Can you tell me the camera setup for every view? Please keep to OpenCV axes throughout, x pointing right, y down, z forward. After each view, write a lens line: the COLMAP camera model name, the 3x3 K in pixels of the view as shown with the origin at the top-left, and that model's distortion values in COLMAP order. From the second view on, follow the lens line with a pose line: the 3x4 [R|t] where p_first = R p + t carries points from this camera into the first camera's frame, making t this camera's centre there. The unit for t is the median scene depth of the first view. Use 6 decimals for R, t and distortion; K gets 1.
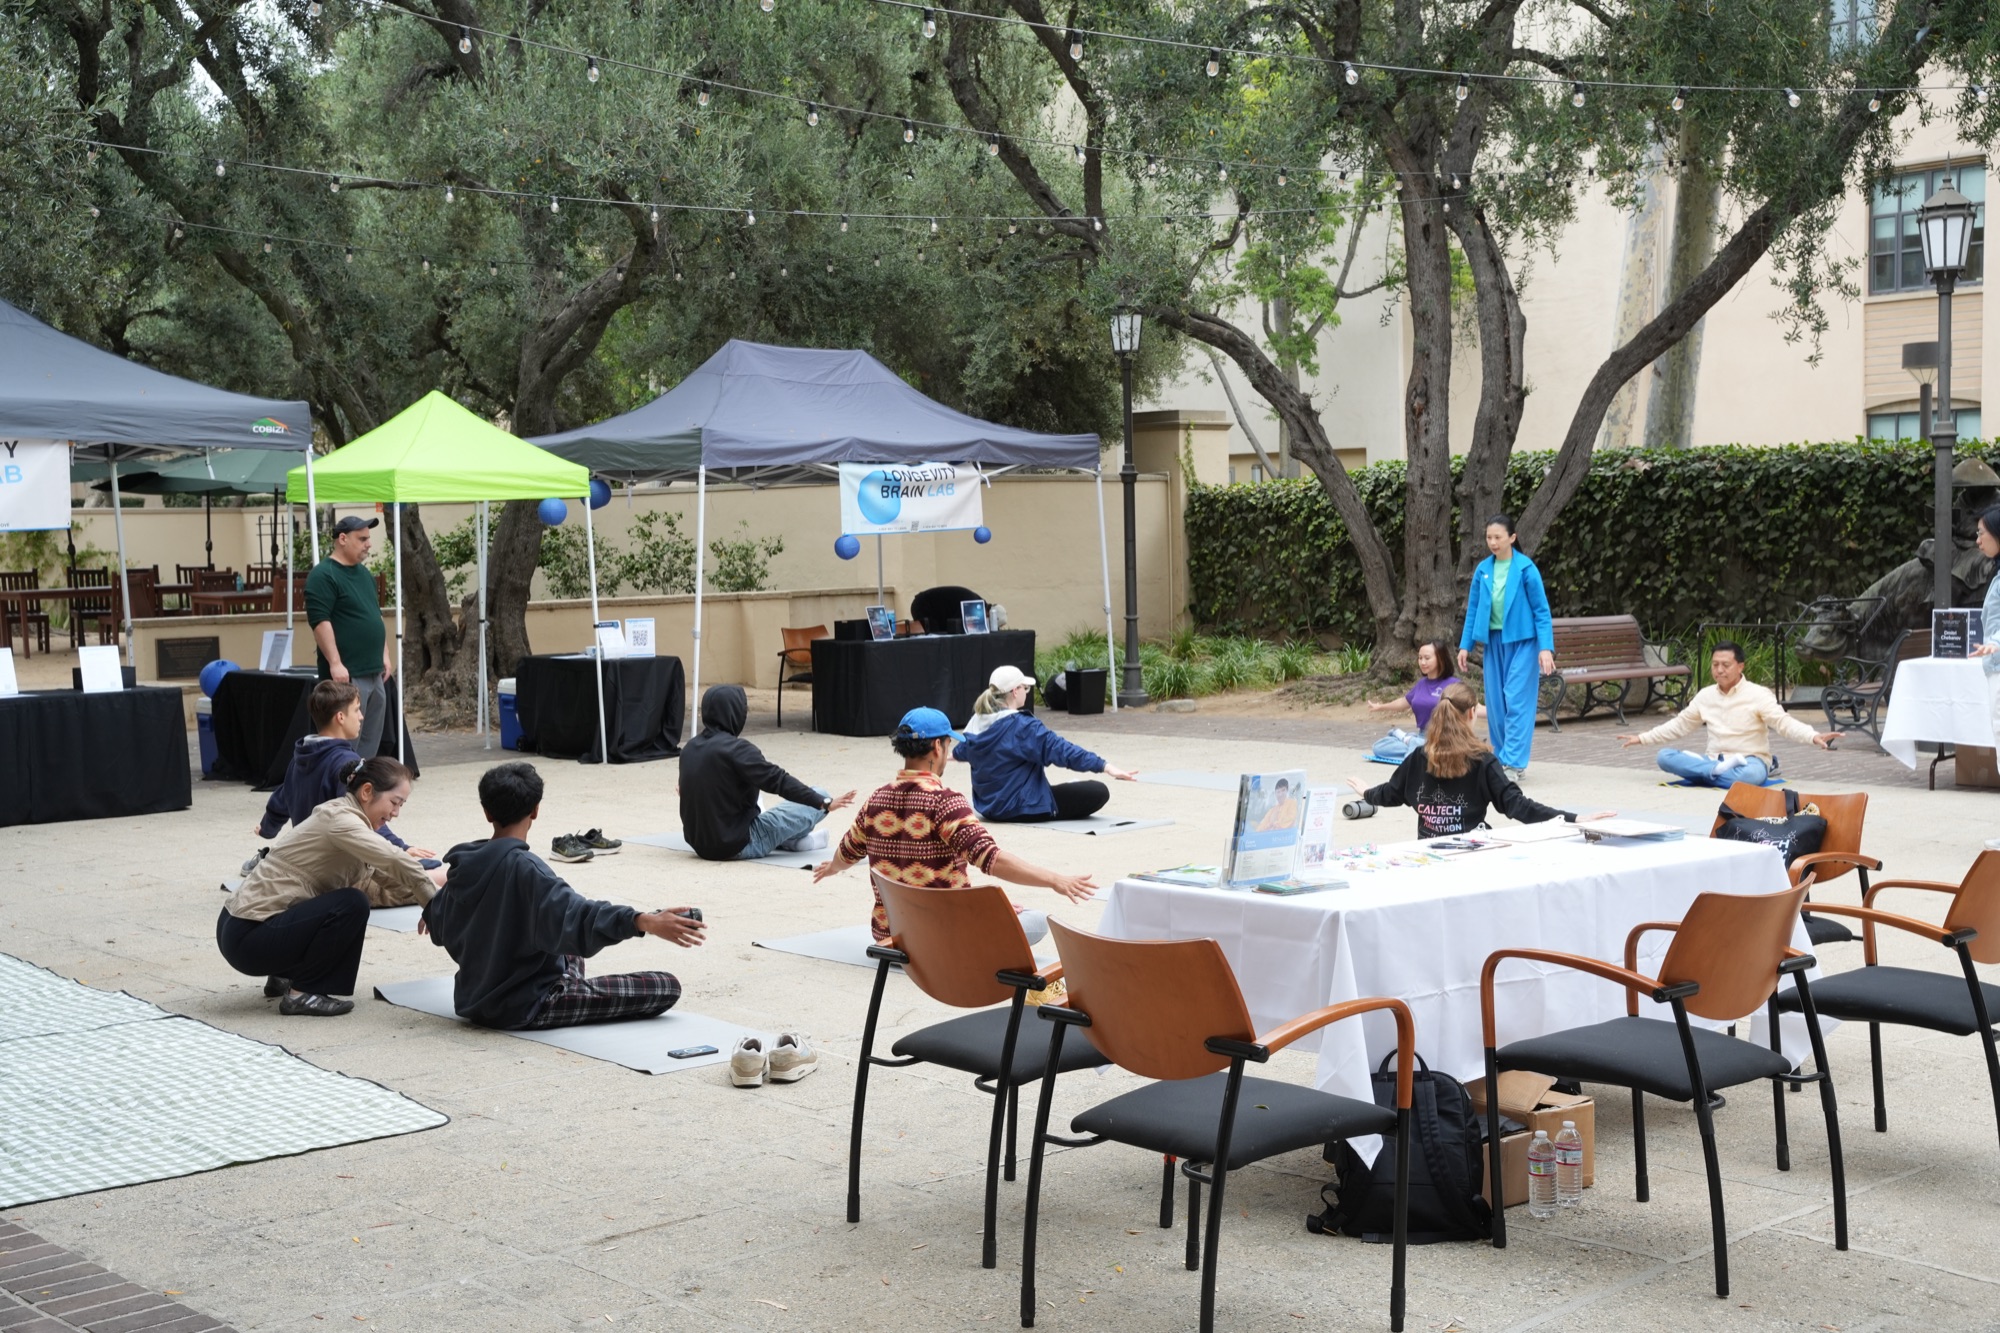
lens RADIAL K [[2234.5, 0, 989.3], [0, 2234.5, 673.2], [0, 0, 1]] dist [0.061969, 0.000000]
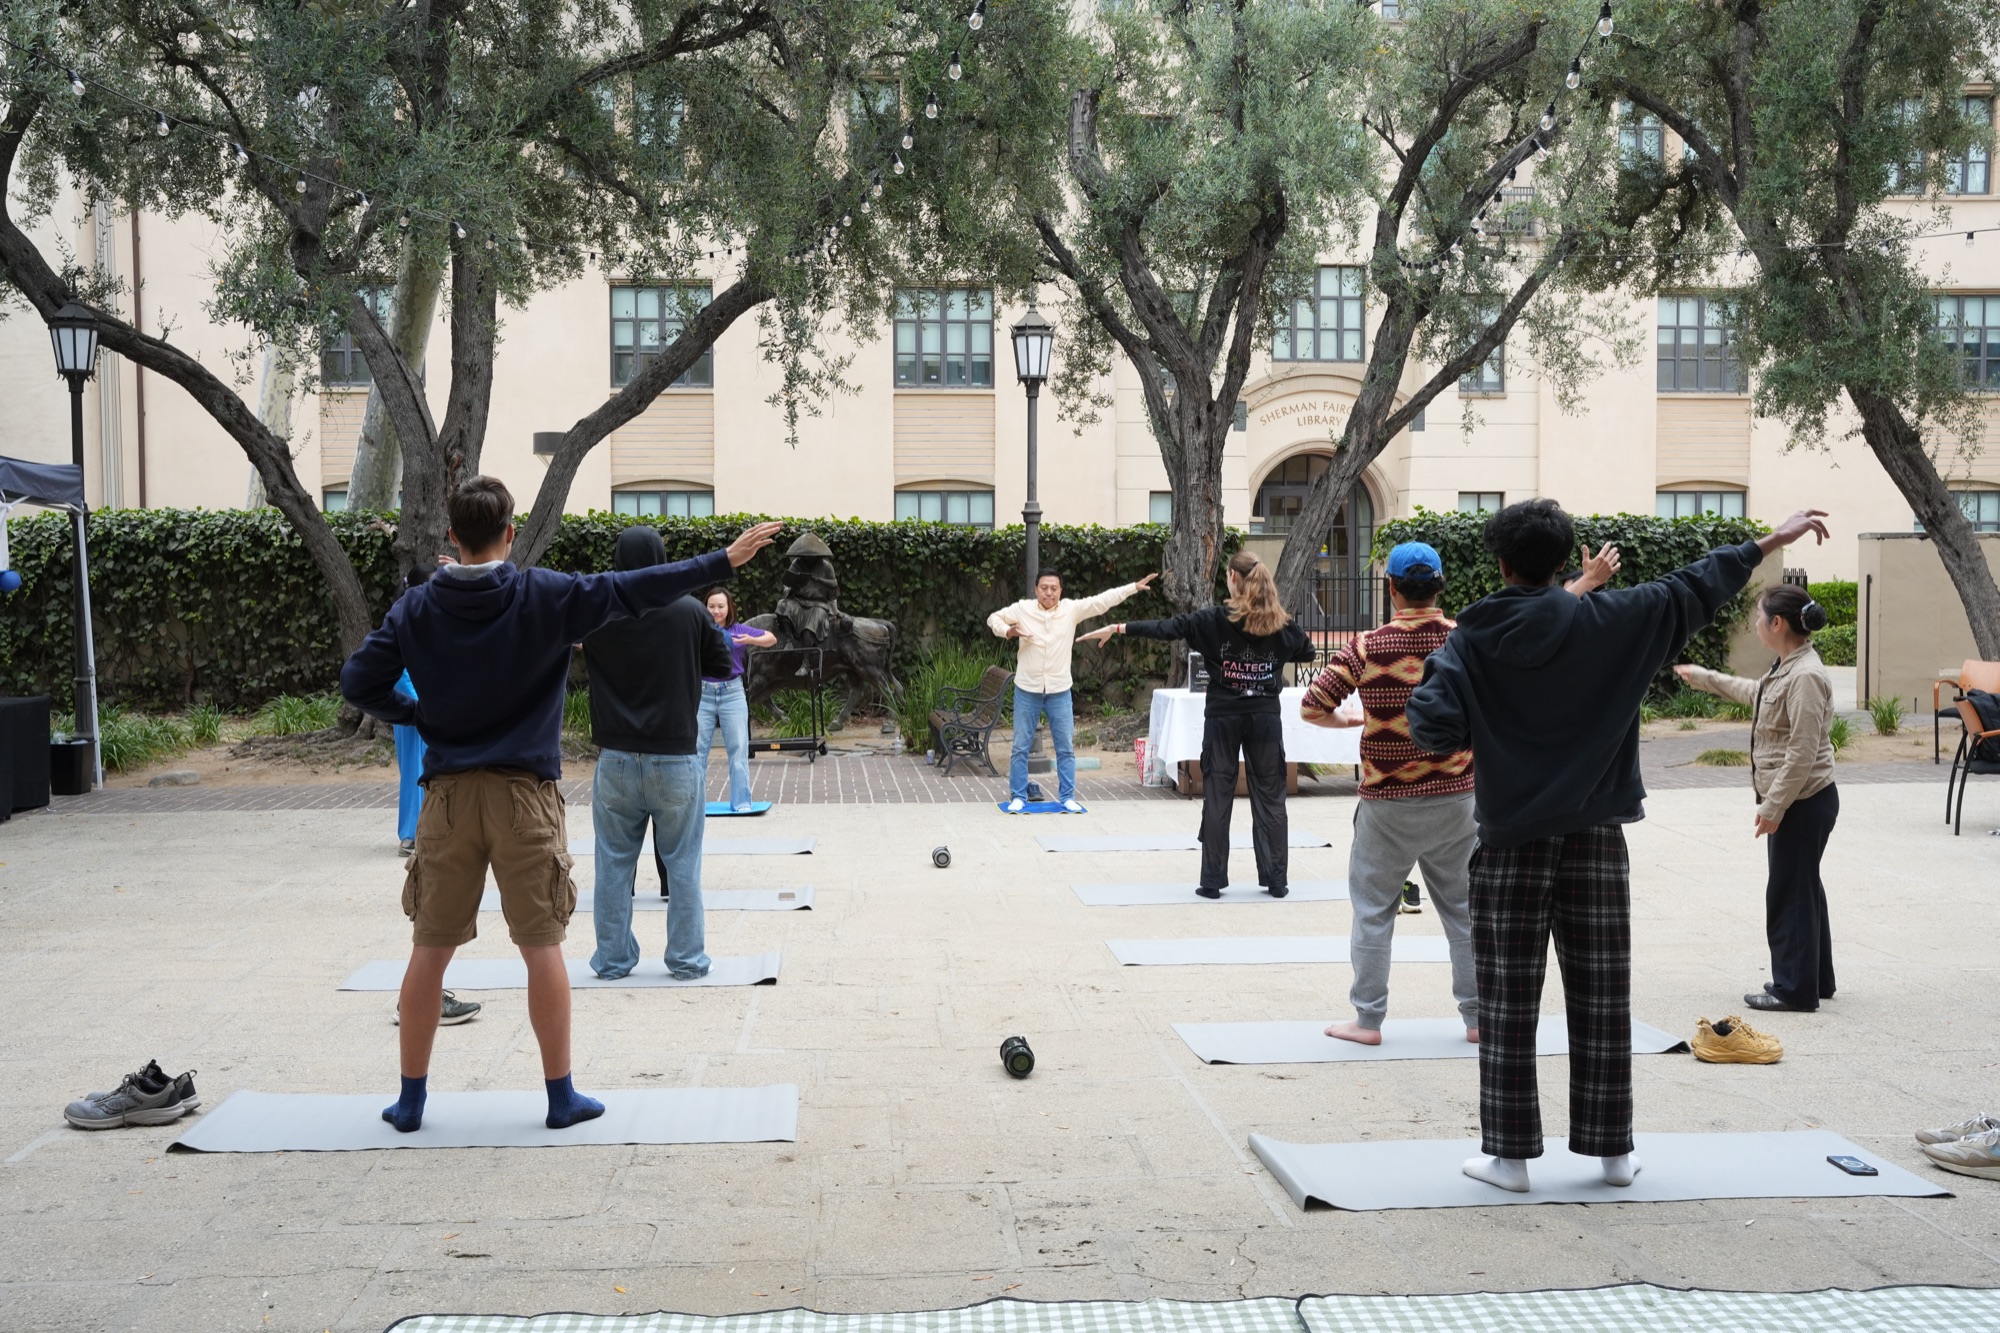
lens RADIAL K [[1967.4, 0, 1032.2], [0, 1967.4, 674.8], [0, 0, 1]] dist [-0.029132, 0.000000]
pose [[0.636444, -0.019723, 0.771071, -0.251464], [0.038420, 0.999243, -0.006152, -0.007156], [-0.770366, 0.033540, 0.636719, 0.206953]]
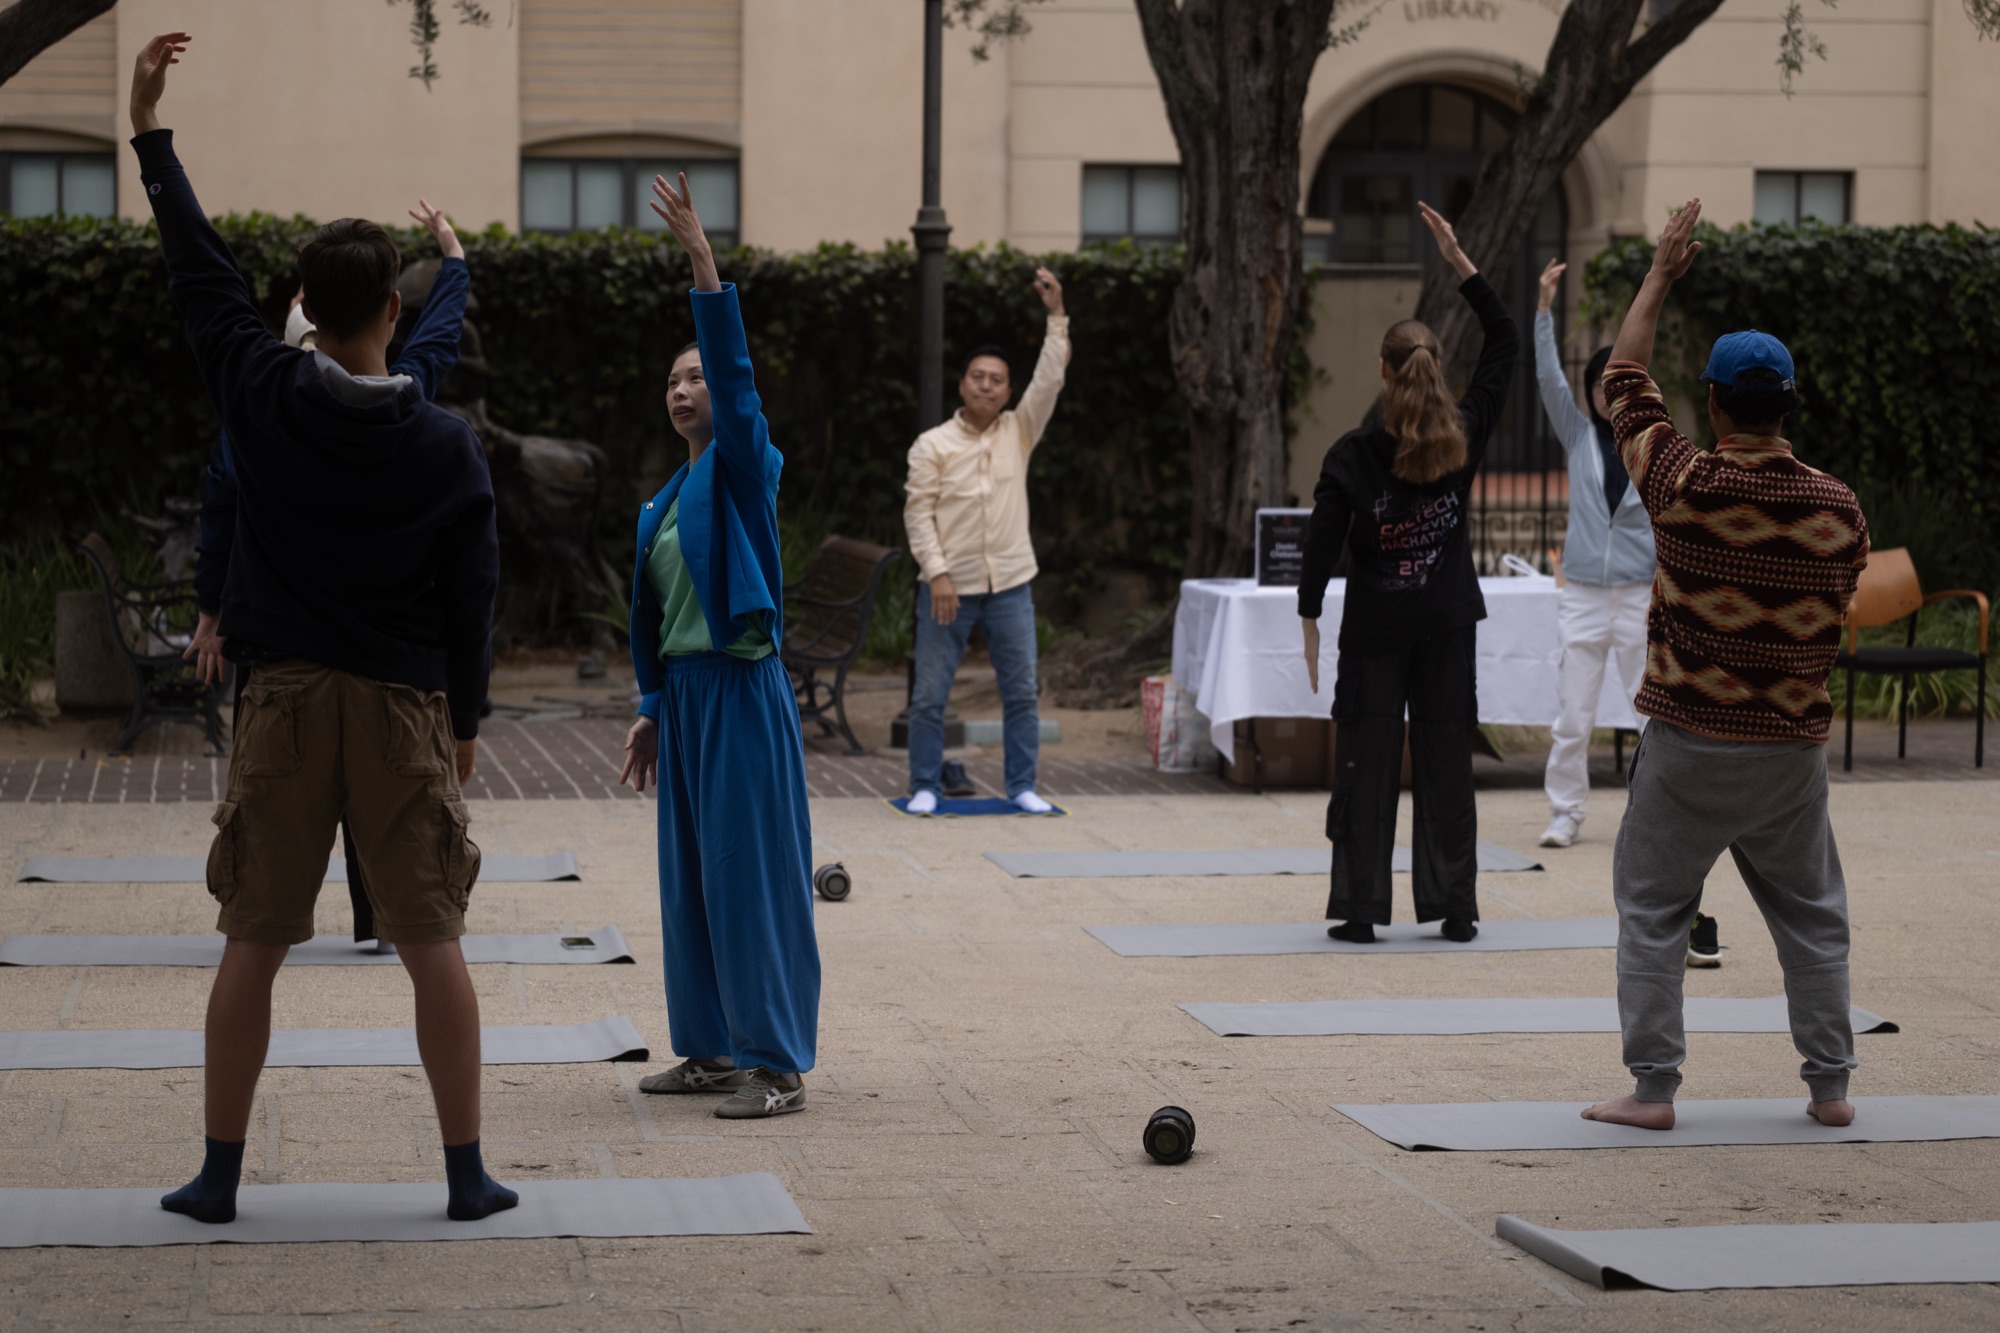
lens RADIAL K [[4583.1, 0, 1060.0], [0, 4583.1, 676.9], [0, 0, 1]] dist [0.018344, 0.000000]
pose [[0.583773, -0.035063, 0.811159, -0.358422], [0.034351, 0.999239, 0.018471, -0.003851], [-0.811190, 0.017081, 0.584534, 0.157971]]
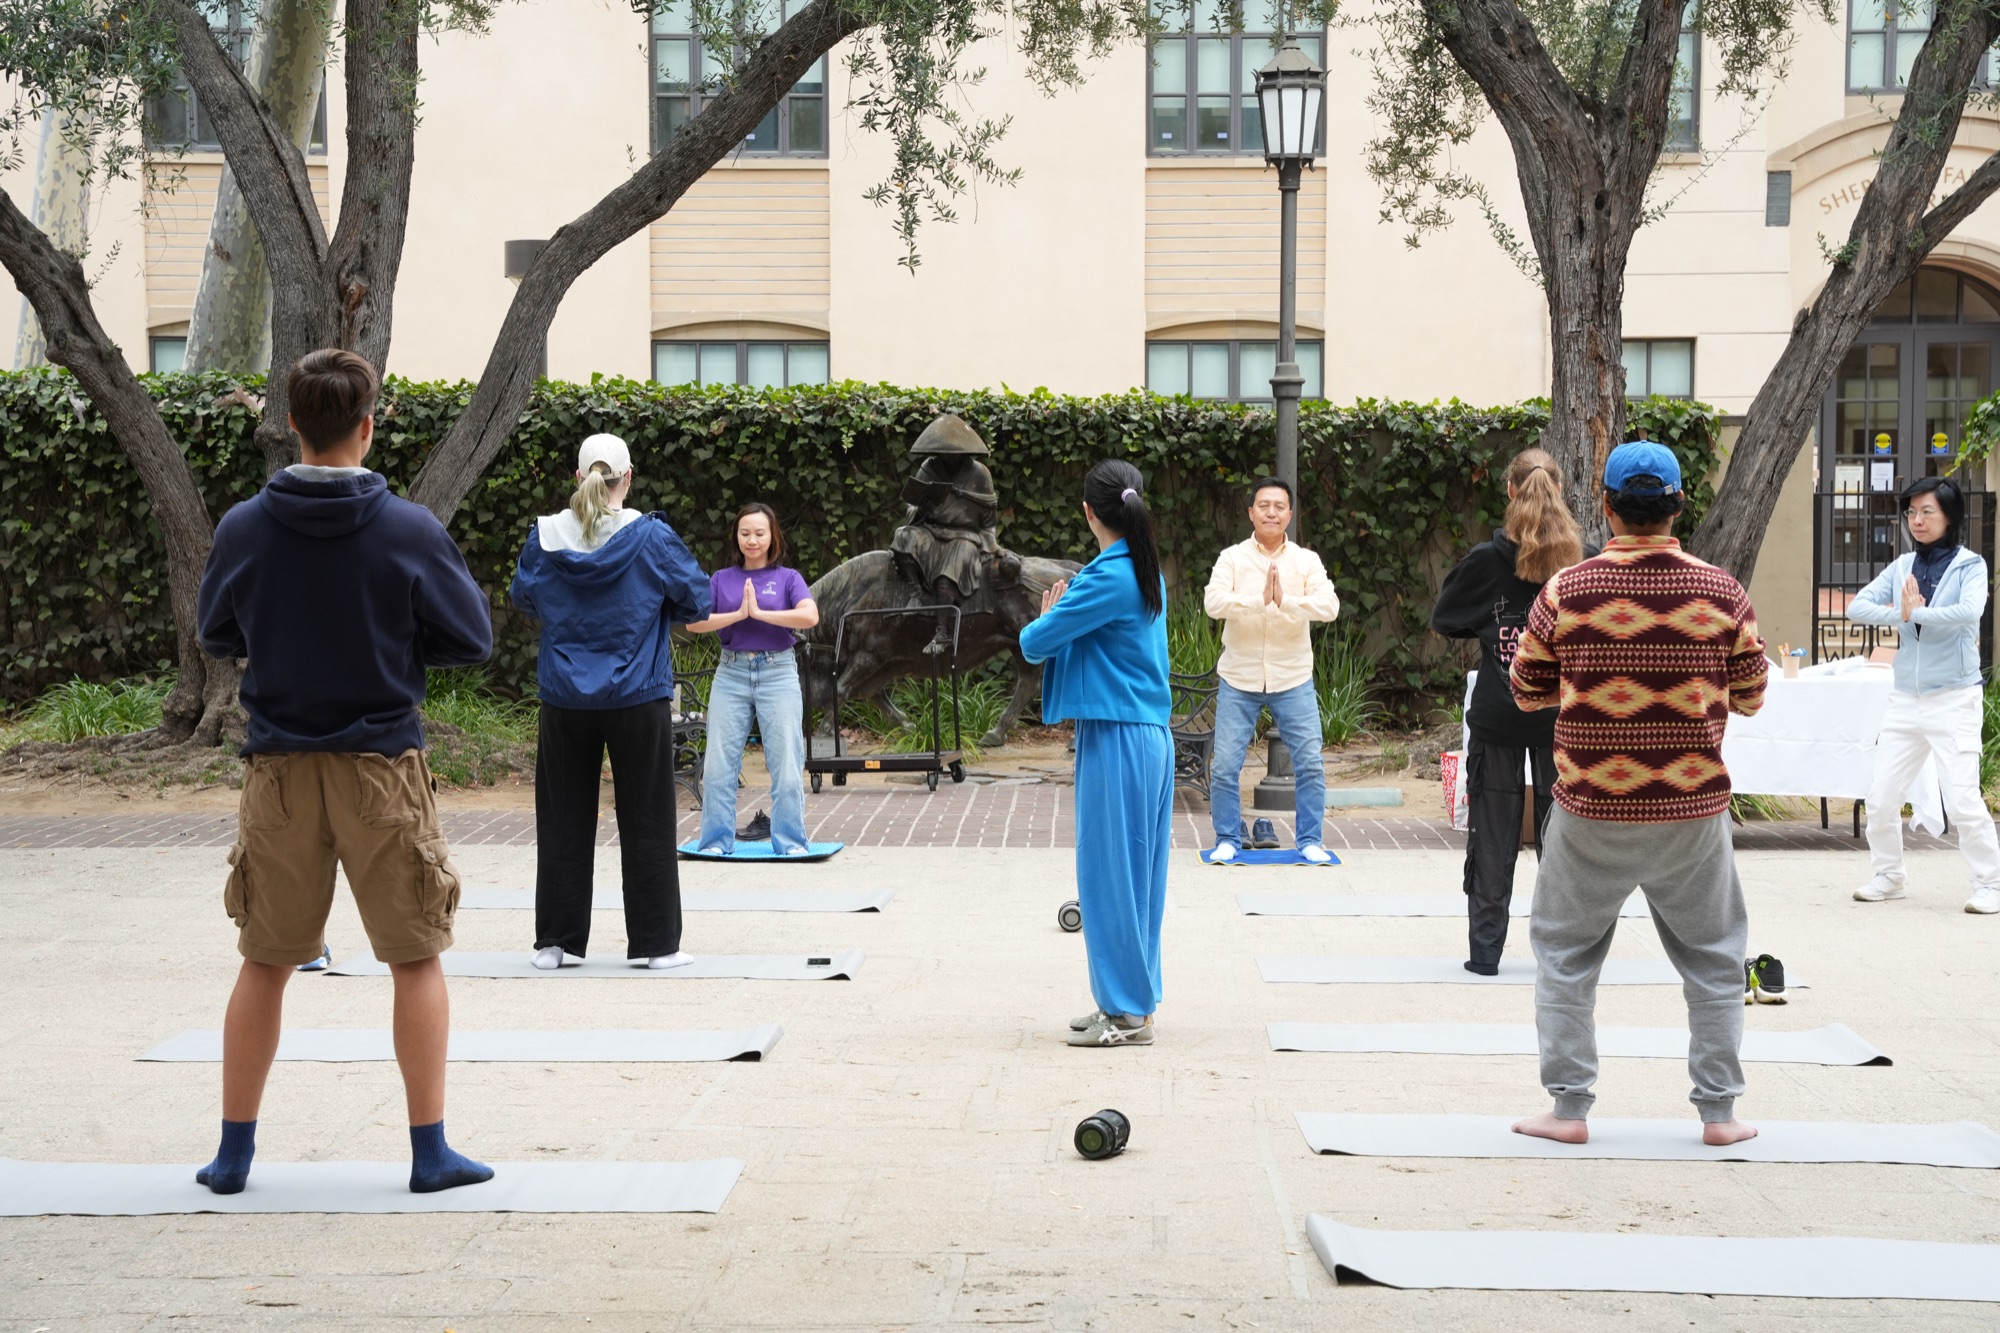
lens RADIAL K [[3641.0, 0, 1054.9], [0, 3641.0, 669.0], [0, 0, 1]] dist [0.276621, 0.000000]
pose [[0.716409, -0.012544, 0.697568, -0.296156], [0.029318, 0.999496, -0.012136, 0.000719], [-0.697064, 0.029145, 0.716416, 0.125336]]
